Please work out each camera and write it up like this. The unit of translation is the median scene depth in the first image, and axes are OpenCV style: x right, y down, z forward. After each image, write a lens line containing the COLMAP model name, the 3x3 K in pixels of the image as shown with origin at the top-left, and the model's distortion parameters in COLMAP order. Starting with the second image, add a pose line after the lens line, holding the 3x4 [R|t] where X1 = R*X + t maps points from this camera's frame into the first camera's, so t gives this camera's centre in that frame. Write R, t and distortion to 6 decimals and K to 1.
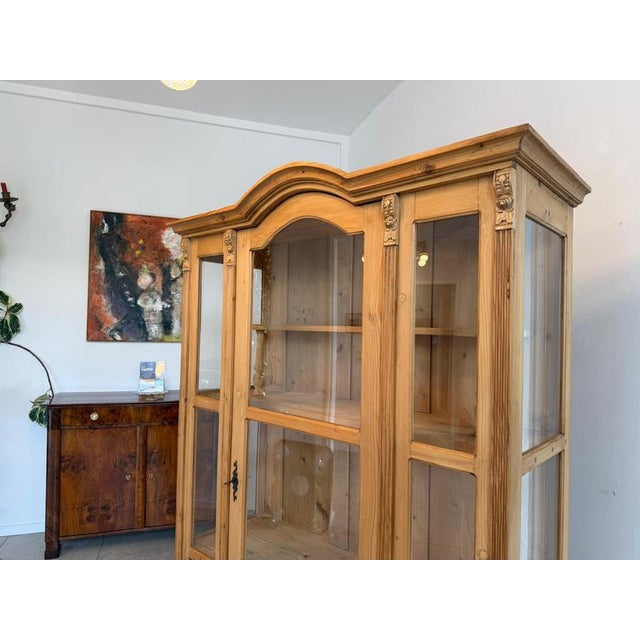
lens RADIAL K [[453.5, 0, 318.8], [0, 453.5, 322.2], [0, 0, 1]] dist [0.040375, -0.056075]
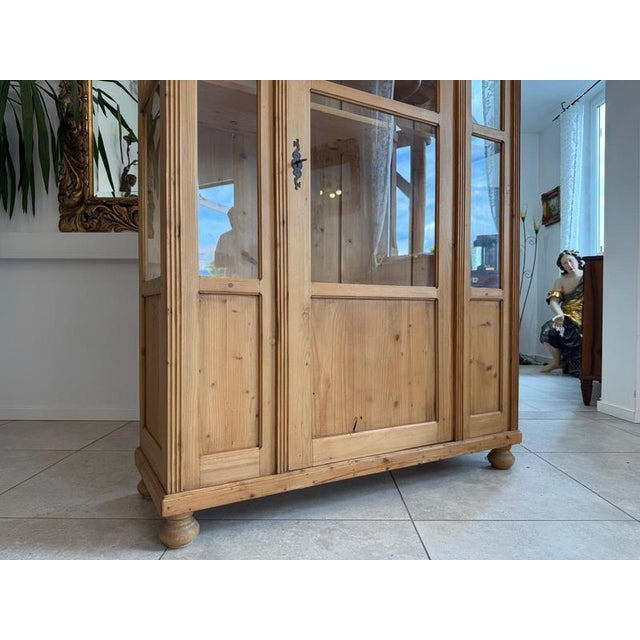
lens RADIAL K [[453.5, 0, 319.4], [0, 453.5, 328.0], [0, 0, 1]] dist [0.040375, -0.056075]
pose [[0.316541, -0.045579, 0.947483, -0.502025], [-0.003667, 0.998779, 0.049271, 0.316761], [-0.948572, -0.019071, 0.315987, 0.371214]]
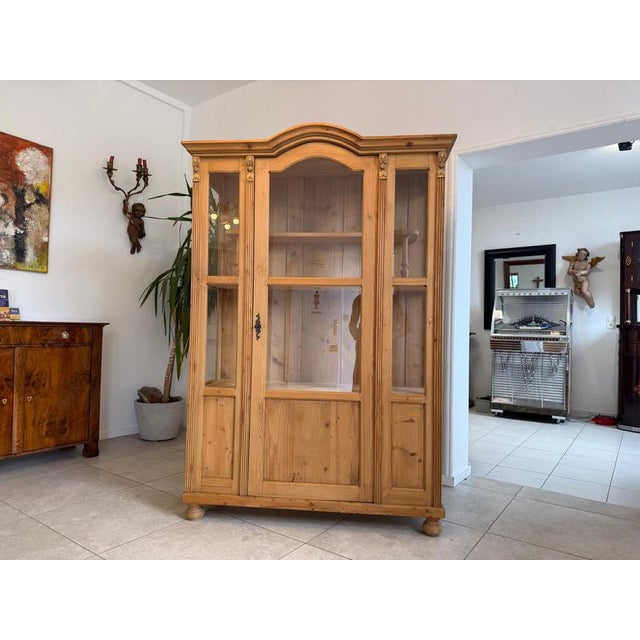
lens RADIAL K [[453.5, 0, 320.6], [0, 453.5, 321.3], [0, 0, 1]] dist [0.040375, -0.056075]
pose [[0.803843, 0.006535, 0.594806, -0.475241], [-0.008946, 0.999959, 0.001105, 0.173567], [-0.594774, -0.006209, 0.803869, -0.164917]]
